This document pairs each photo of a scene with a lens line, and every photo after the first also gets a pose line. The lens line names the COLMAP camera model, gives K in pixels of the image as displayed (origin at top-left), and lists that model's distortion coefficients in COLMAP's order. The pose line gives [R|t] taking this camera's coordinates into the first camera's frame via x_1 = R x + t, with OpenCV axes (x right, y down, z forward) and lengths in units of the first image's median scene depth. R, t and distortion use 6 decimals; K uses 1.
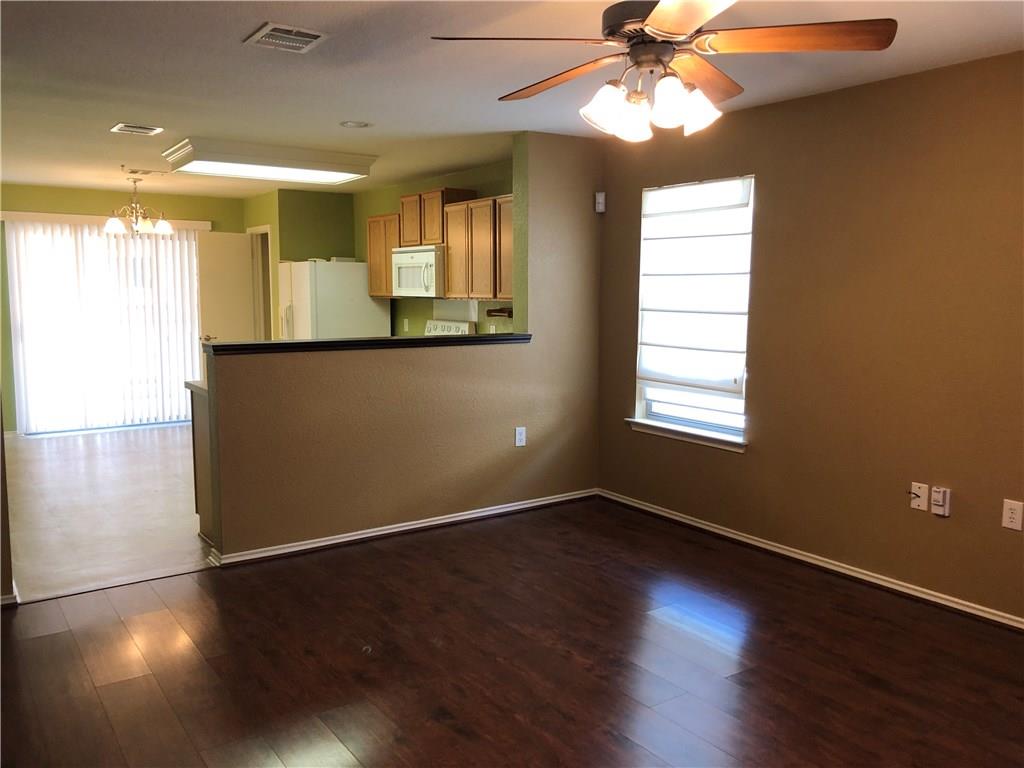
lens RADIAL K [[825.3, 0, 512.0], [0, 825.3, 384.0], [0, 0, 1]] dist [0.022074, -0.001992]
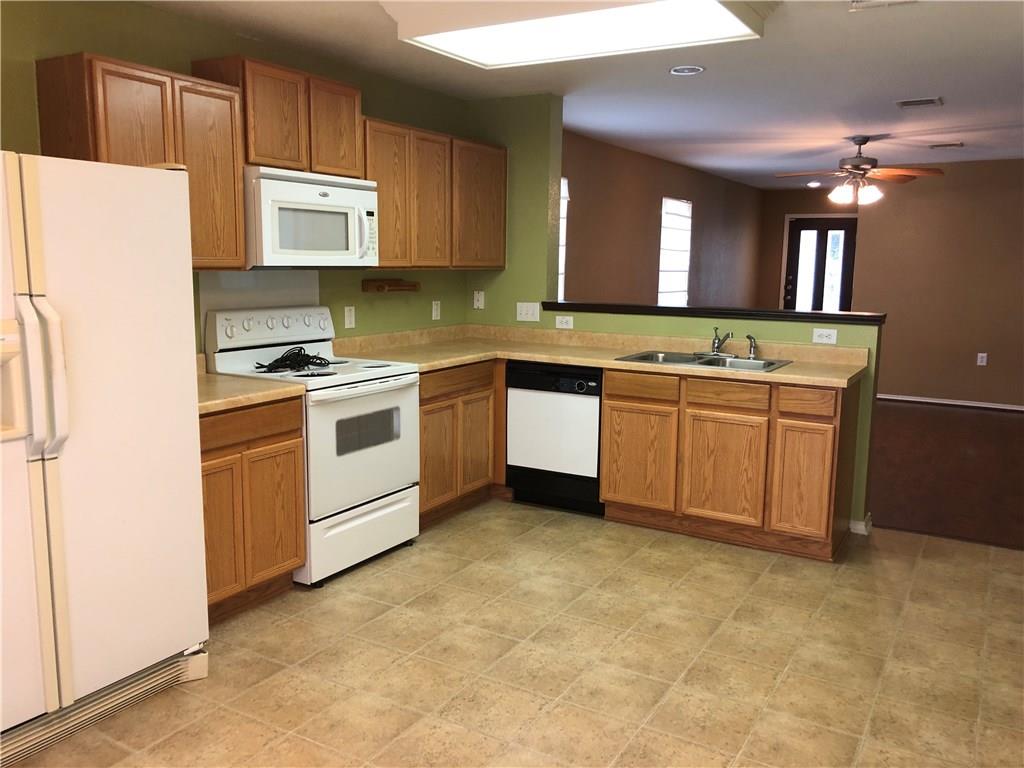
lens RADIAL K [[843.6, 0, 512.0], [0, 843.6, 384.0], [0, 0, 1]] dist [-0.005174, -0.004271]
pose [[-0.424770, -0.142366, 0.894037, -0.656136], [0.088763, 0.976250, 0.197630, -0.124158], [-0.900939, 0.163305, -0.402045, 1.082461]]
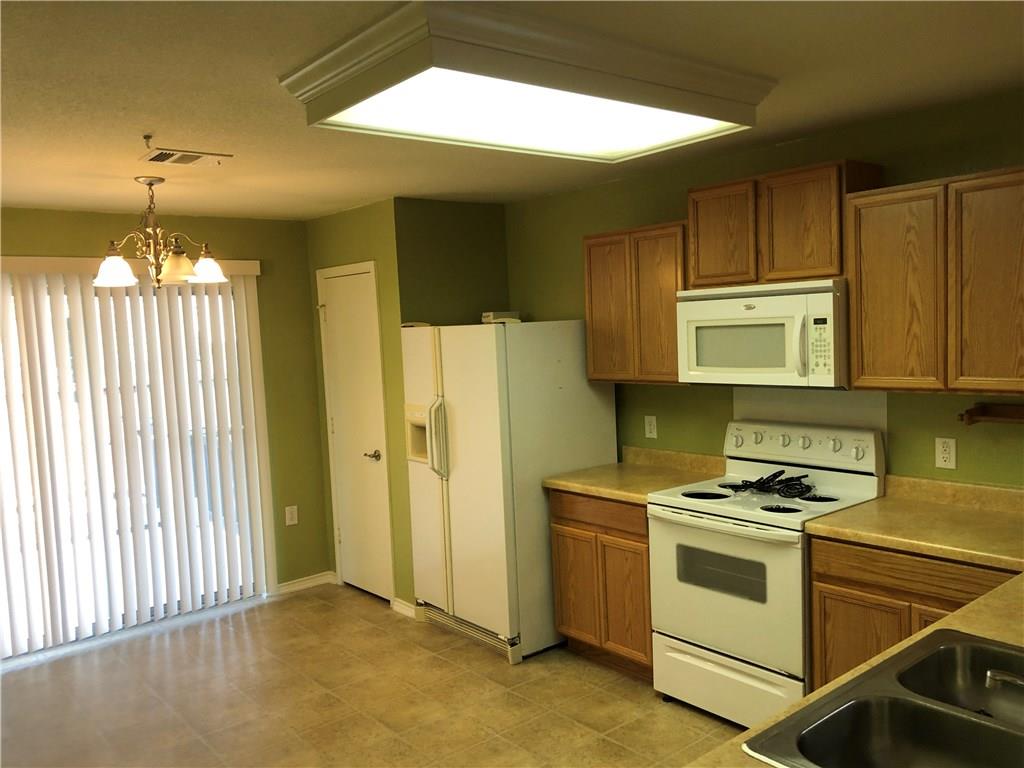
lens RADIAL K [[825.3, 0, 512.0], [0, 825.3, 384.0], [0, 0, 1]] dist [0.022074, -0.001992]
pose [[0.994597, -0.055314, 0.087845, -0.294526], [0.059416, 0.997228, -0.044789, -0.089079], [-0.085124, 0.049767, 0.995127, 0.498036]]
